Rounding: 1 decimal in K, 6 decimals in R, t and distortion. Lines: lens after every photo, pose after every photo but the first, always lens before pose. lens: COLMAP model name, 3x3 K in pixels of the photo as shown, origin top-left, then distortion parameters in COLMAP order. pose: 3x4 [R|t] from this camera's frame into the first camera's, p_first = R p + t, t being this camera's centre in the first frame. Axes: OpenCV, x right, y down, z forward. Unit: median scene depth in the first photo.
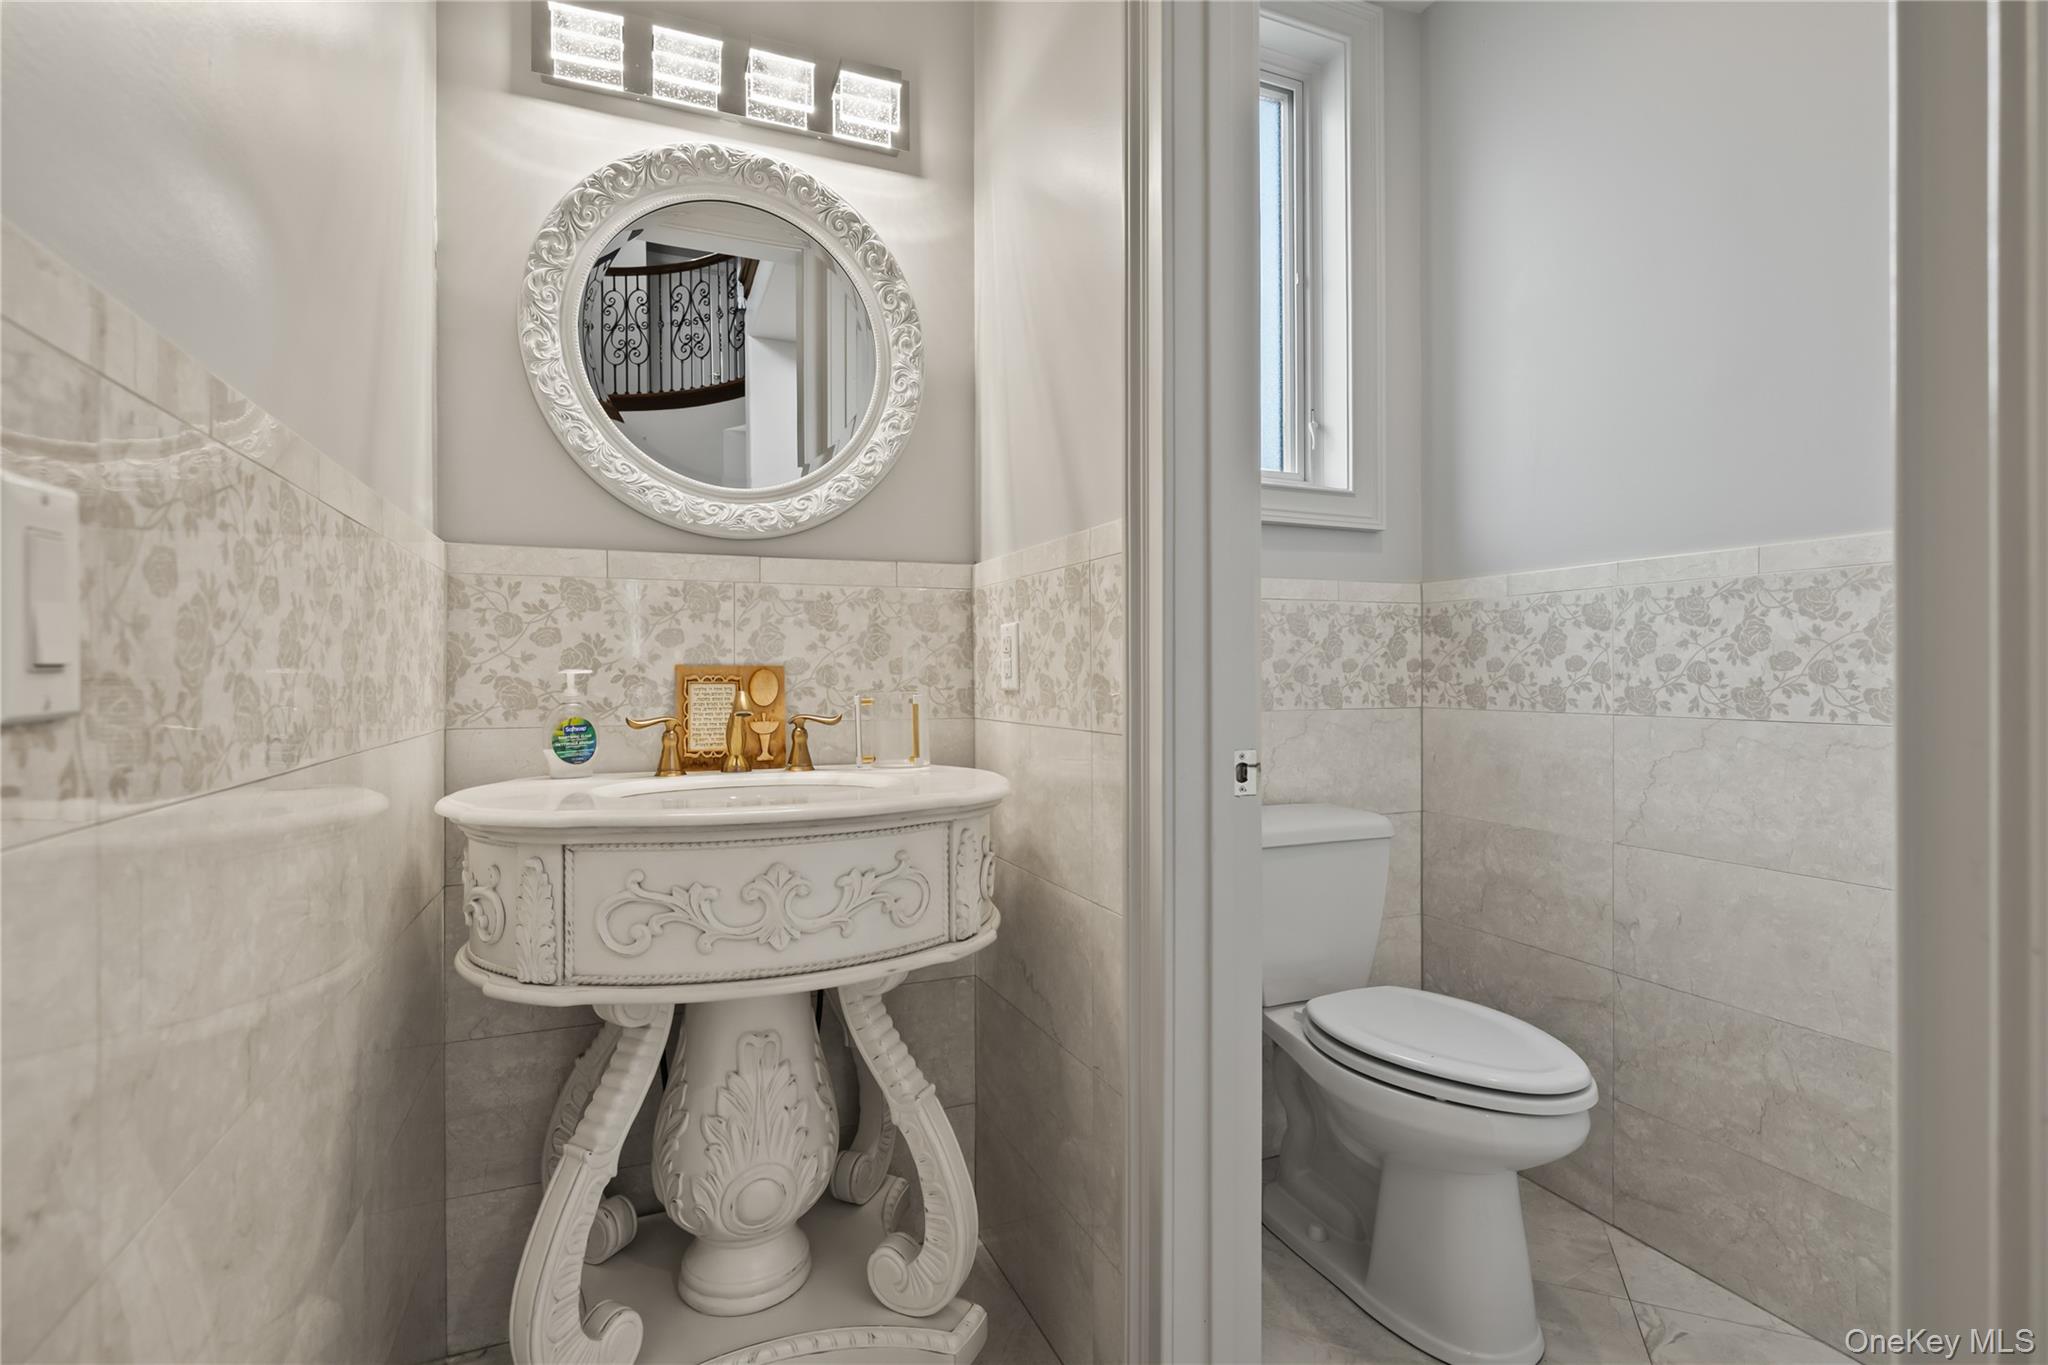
lens RADIAL K [[957.8, 0, 1025.2], [0, 957.8, 675.9], [0, 0, 1]] dist [-0.005384, 0.000351]
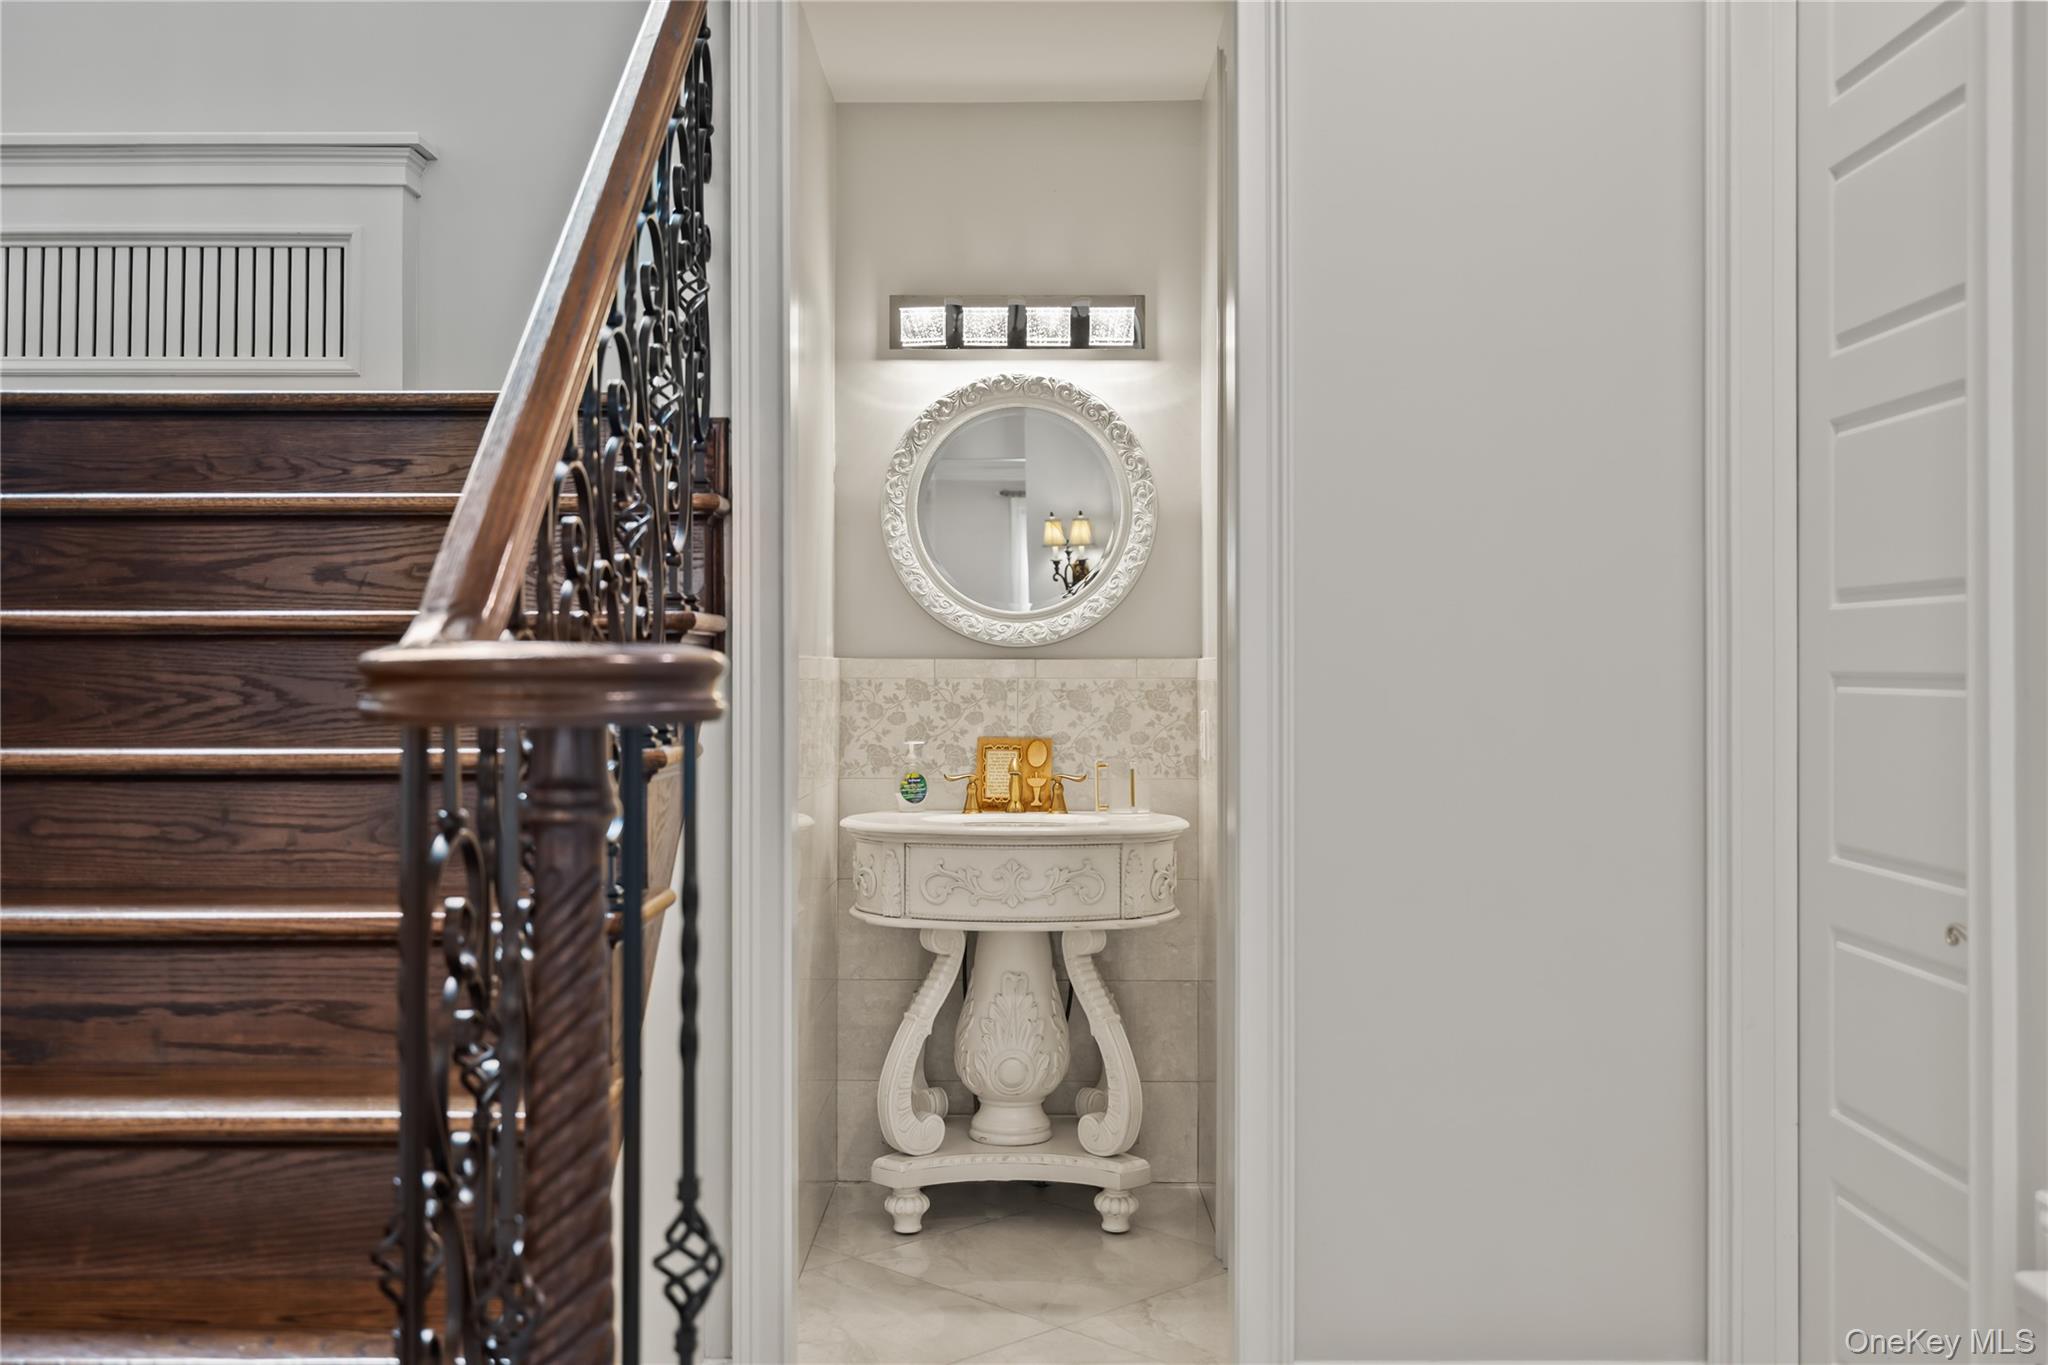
lens RADIAL K [[2064.6, 0, 1024.0], [0, 2064.6, 682.5], [0, 0, 1]] dist [0.002737, -0.000283]
pose [[0.919625, 0.007715, -0.392721, 0.940021], [-0.004745, 0.999952, 0.008533, -0.123618], [0.392768, -0.005984, 0.919618, -1.872723]]
